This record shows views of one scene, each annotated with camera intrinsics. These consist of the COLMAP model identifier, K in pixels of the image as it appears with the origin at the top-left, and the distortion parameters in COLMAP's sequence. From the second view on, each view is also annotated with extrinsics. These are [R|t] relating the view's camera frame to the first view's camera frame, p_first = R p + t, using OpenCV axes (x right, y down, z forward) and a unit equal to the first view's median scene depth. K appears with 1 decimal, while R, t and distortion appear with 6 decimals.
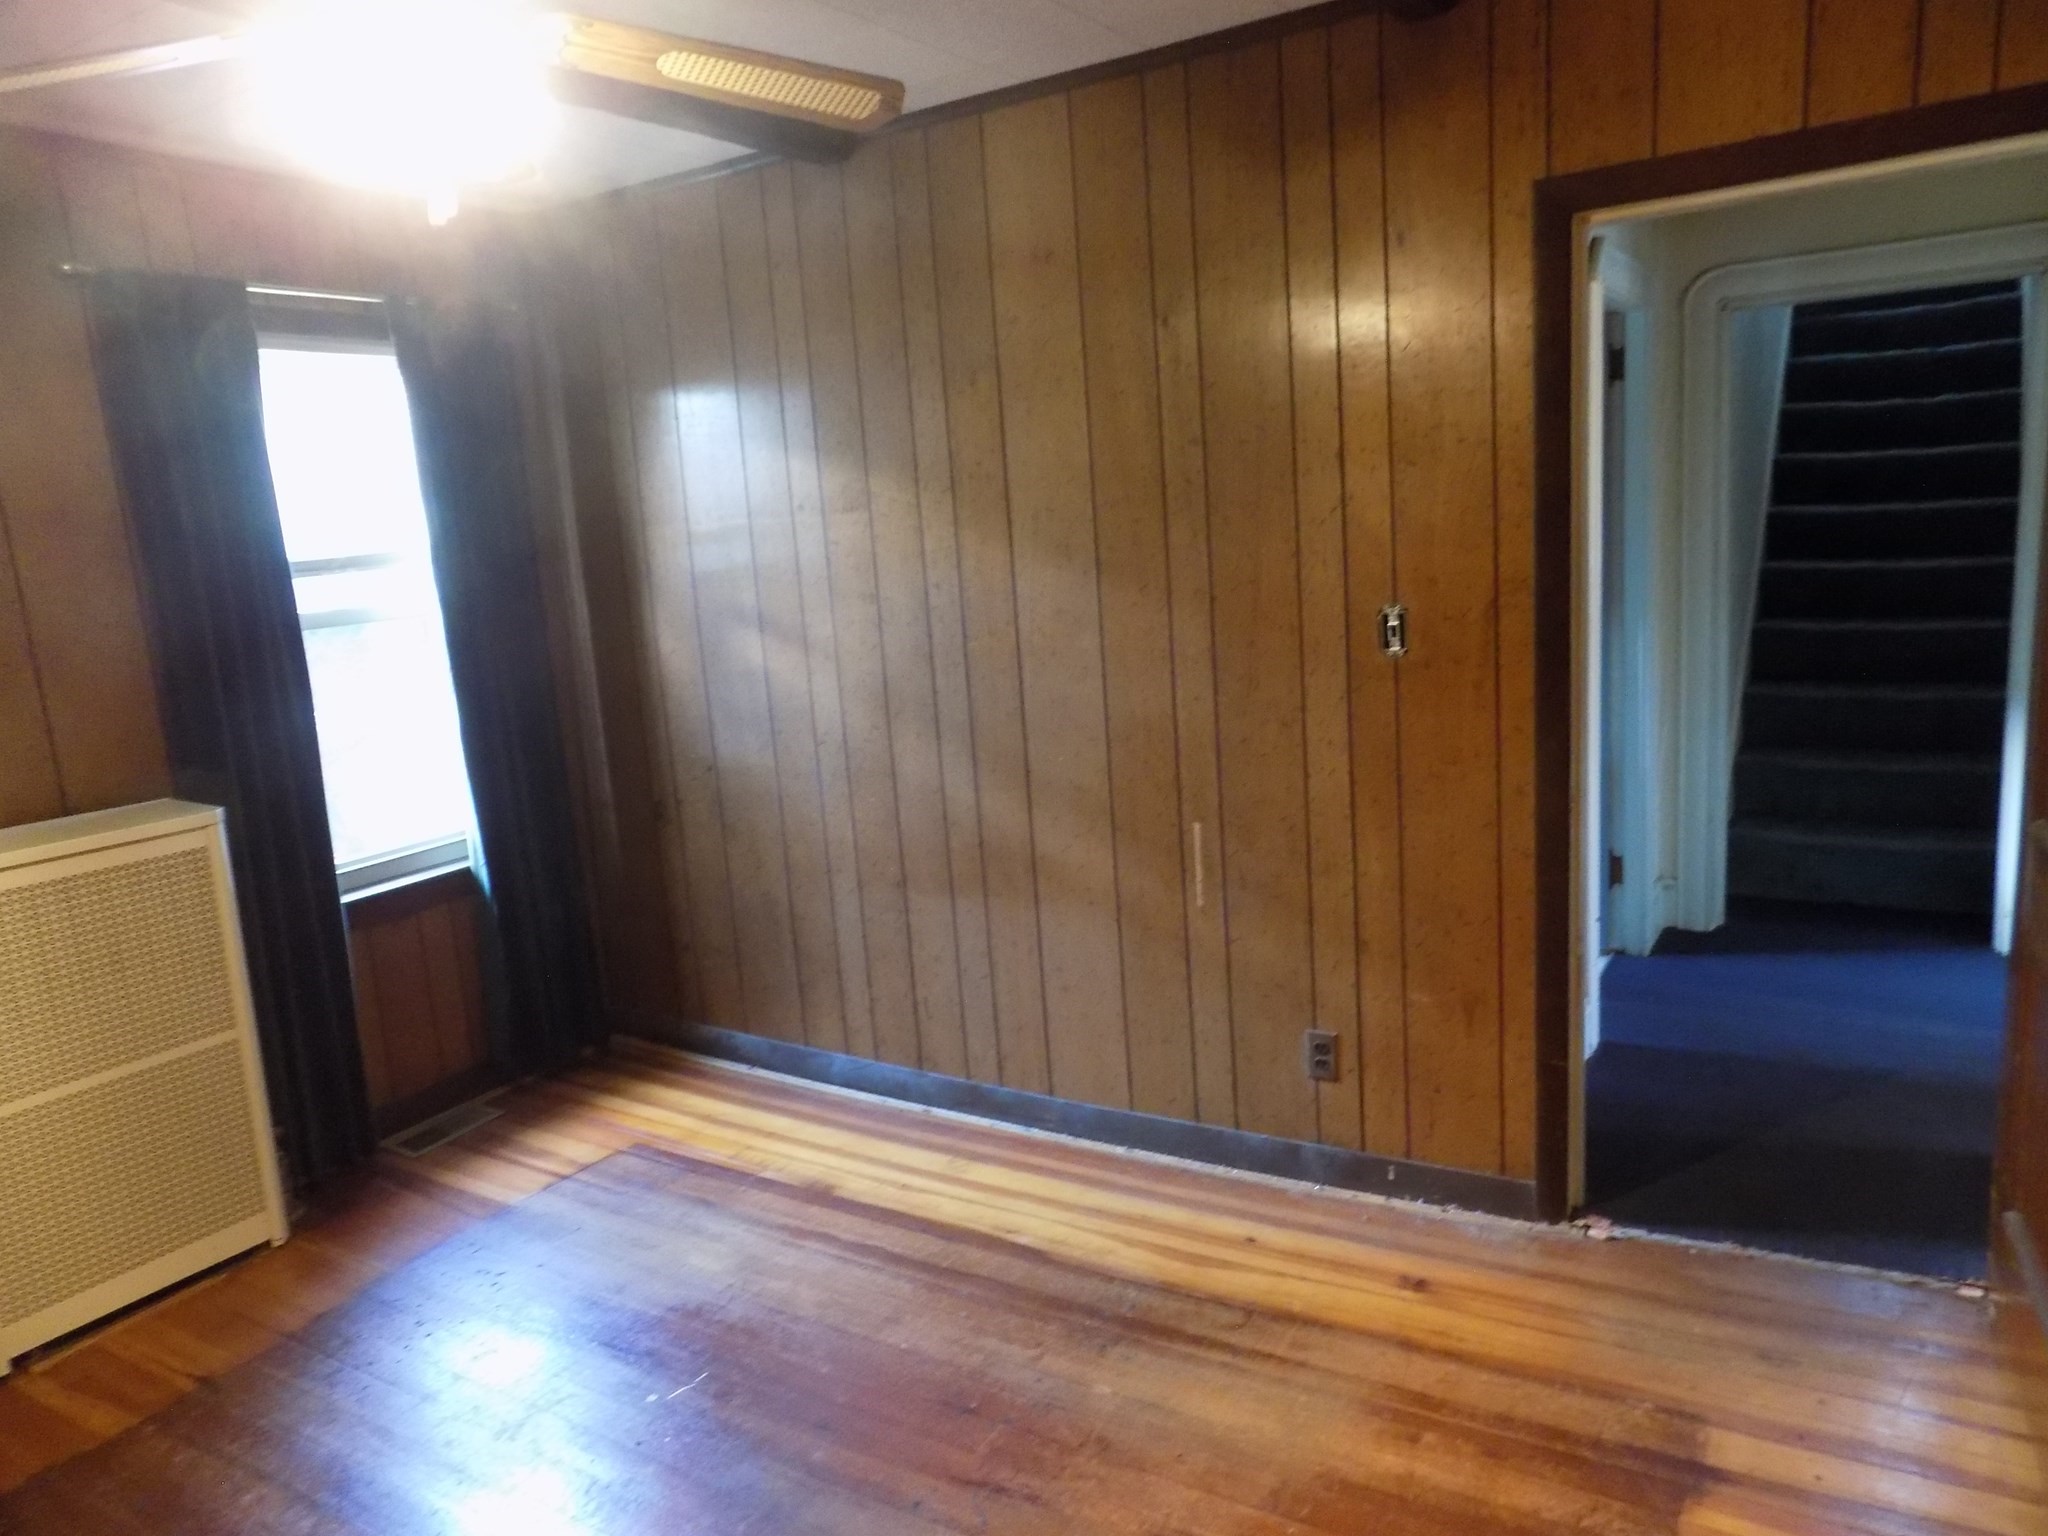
lens RADIAL K [[1394.5, 0, 1025.9], [0, 1394.5, 765.4], [0, 0, 1]] dist [0.000705, 0.000154]
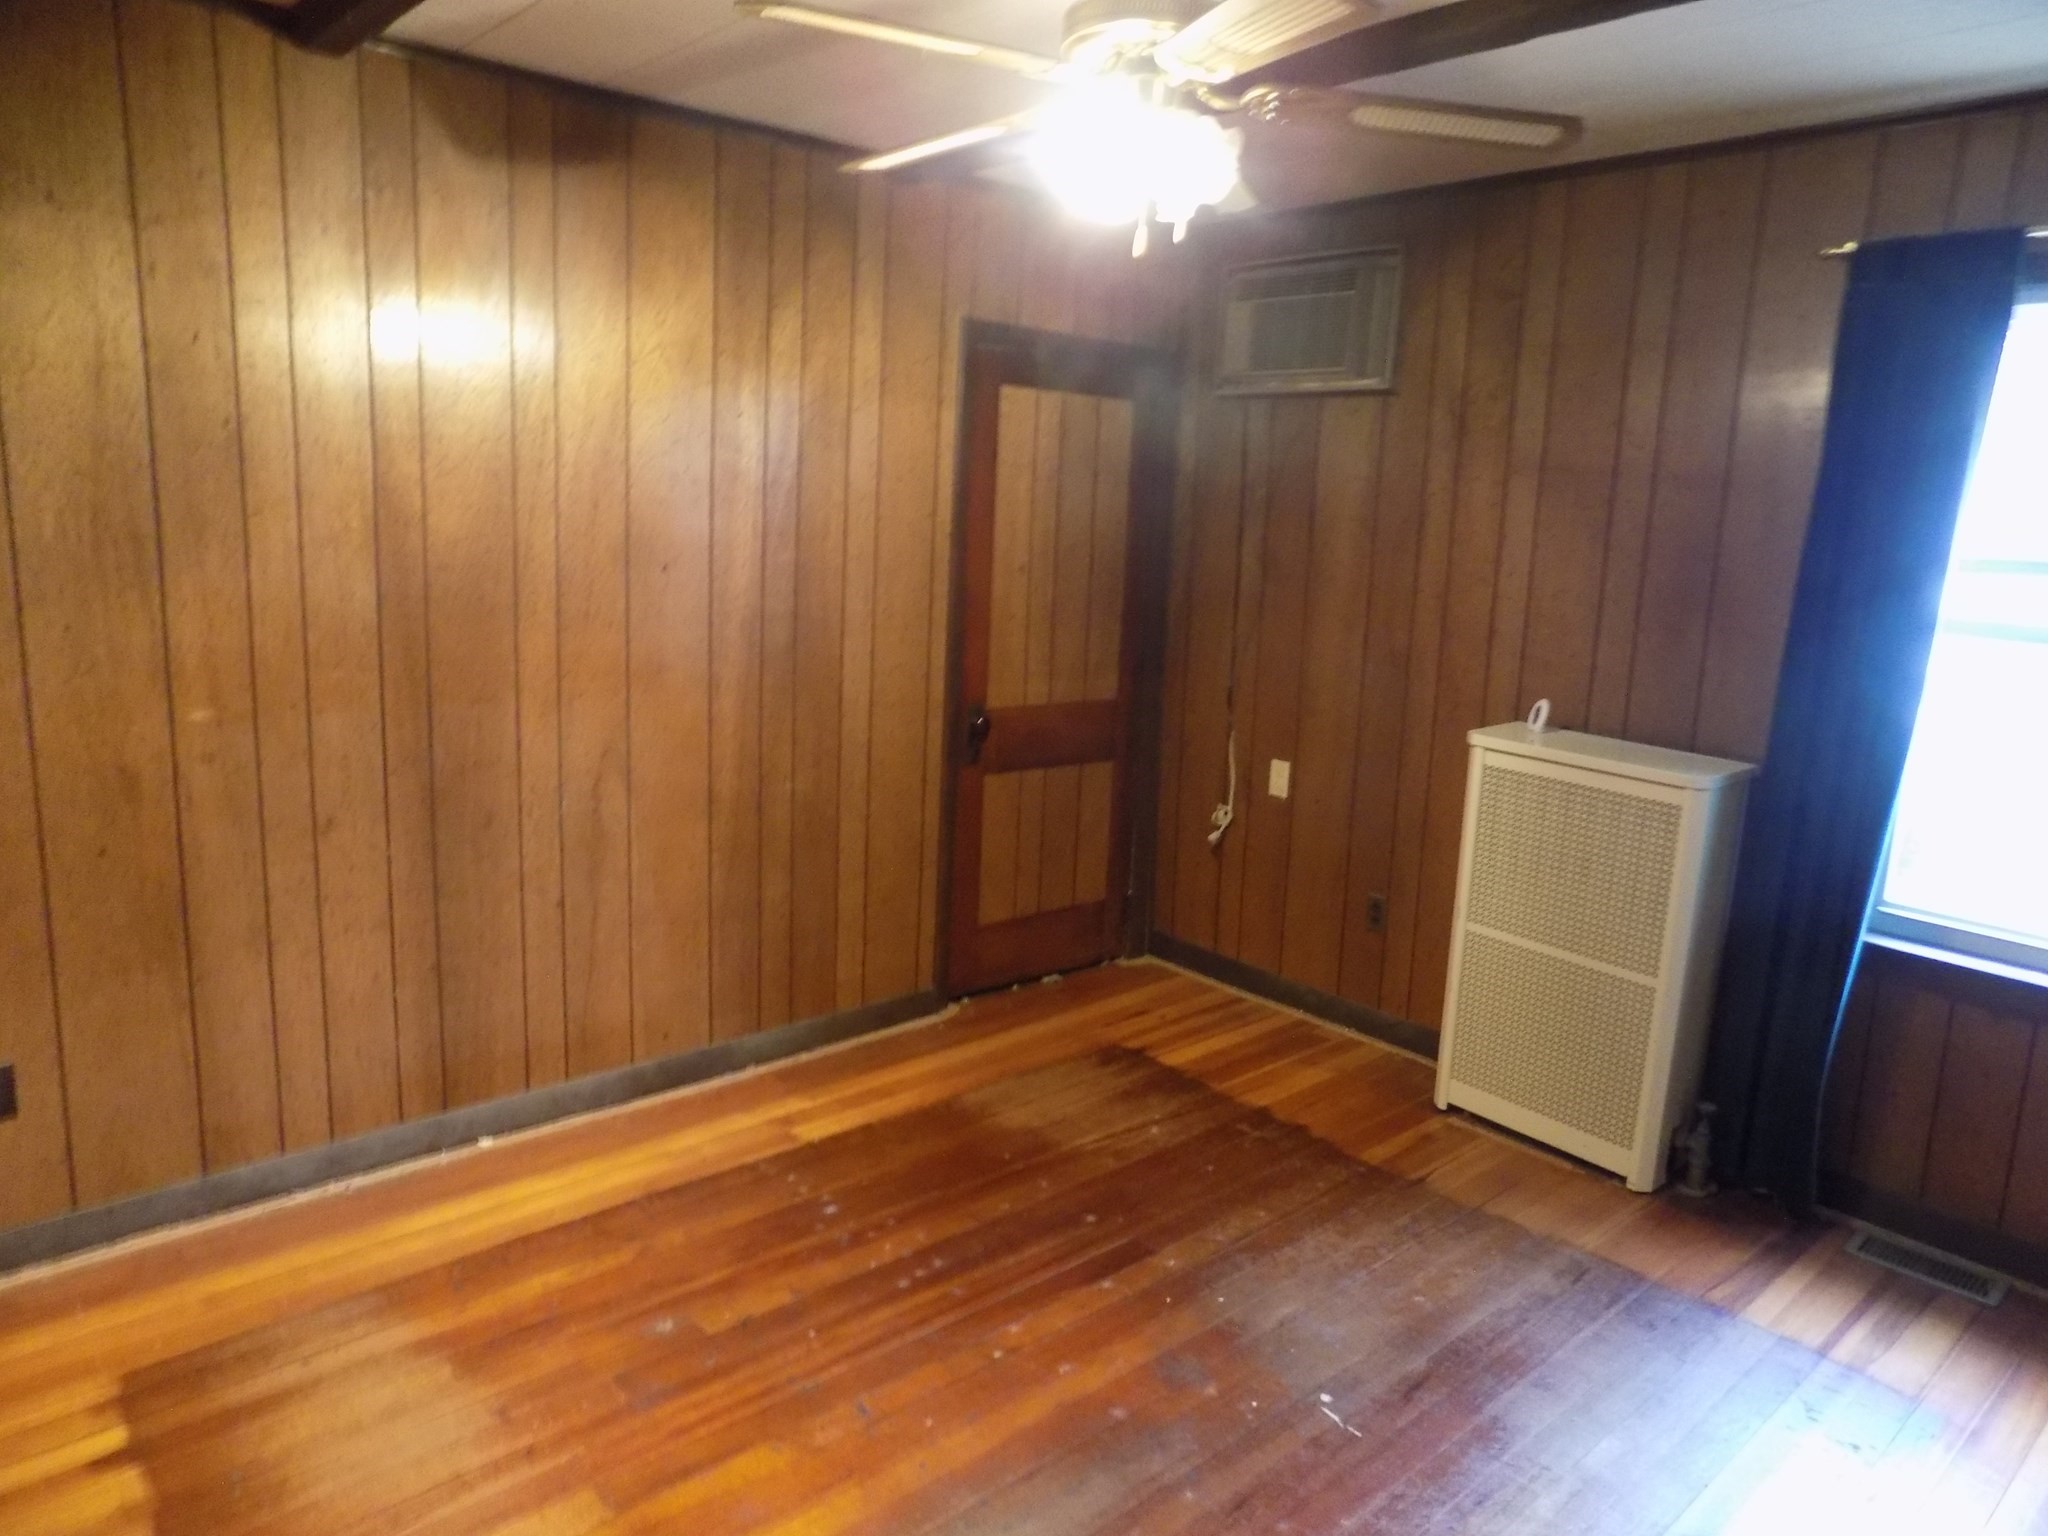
lens RADIAL K [[1399.5, 0, 1025.0], [0, 1399.5, 771.5], [0, 0, 1]] dist [-0.053692, 0.064988]
pose [[-0.280616, 0.241068, -0.929054, 0.498288], [-0.204073, 0.930829, 0.303168, -0.175632], [0.937874, 0.274669, -0.212010, 0.724094]]
